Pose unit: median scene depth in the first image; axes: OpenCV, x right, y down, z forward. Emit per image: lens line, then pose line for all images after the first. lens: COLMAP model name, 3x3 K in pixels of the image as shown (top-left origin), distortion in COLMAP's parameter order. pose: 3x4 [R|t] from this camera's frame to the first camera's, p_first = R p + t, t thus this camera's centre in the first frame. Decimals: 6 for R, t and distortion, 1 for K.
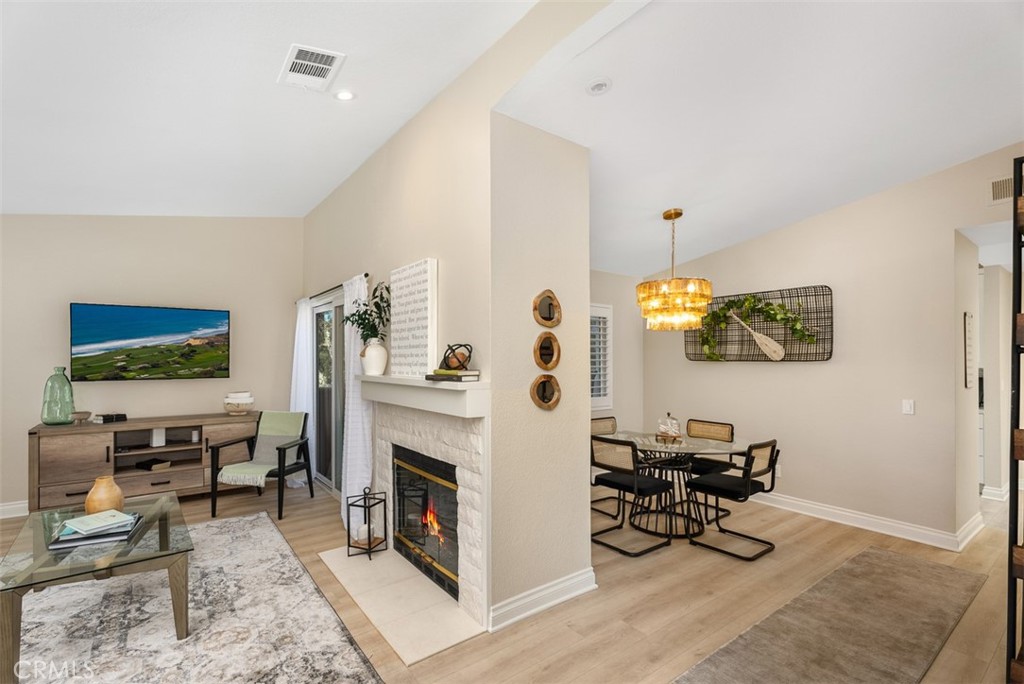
lens RADIAL K [[466.9, 0, 512.8], [0, 466.9, 349.0], [0, 0, 1]] dist [-0.013633, 0.000041]
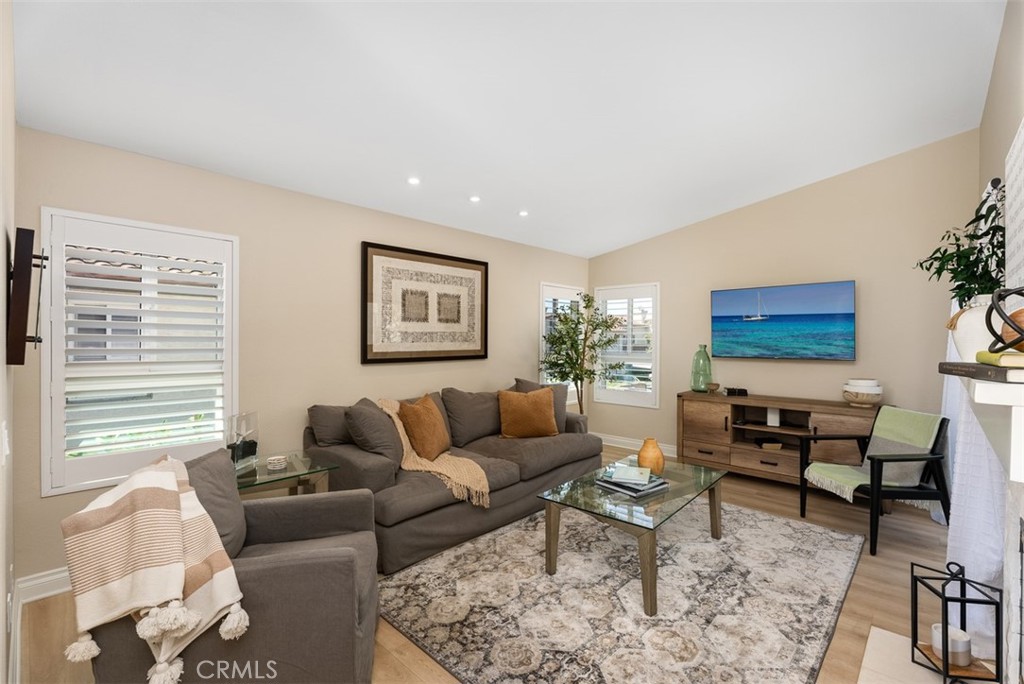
lens RADIAL K [[452.3, 0, 512.4], [0, 452.3, 343.5], [0, 0, 1]] dist [-0.000719, -0.000589]
pose [[0.159654, 0.008596, -0.987136, 0.183758], [0.013188, 0.999854, 0.010840, 0.028982], [0.987085, -0.014749, 0.159517, 0.543038]]
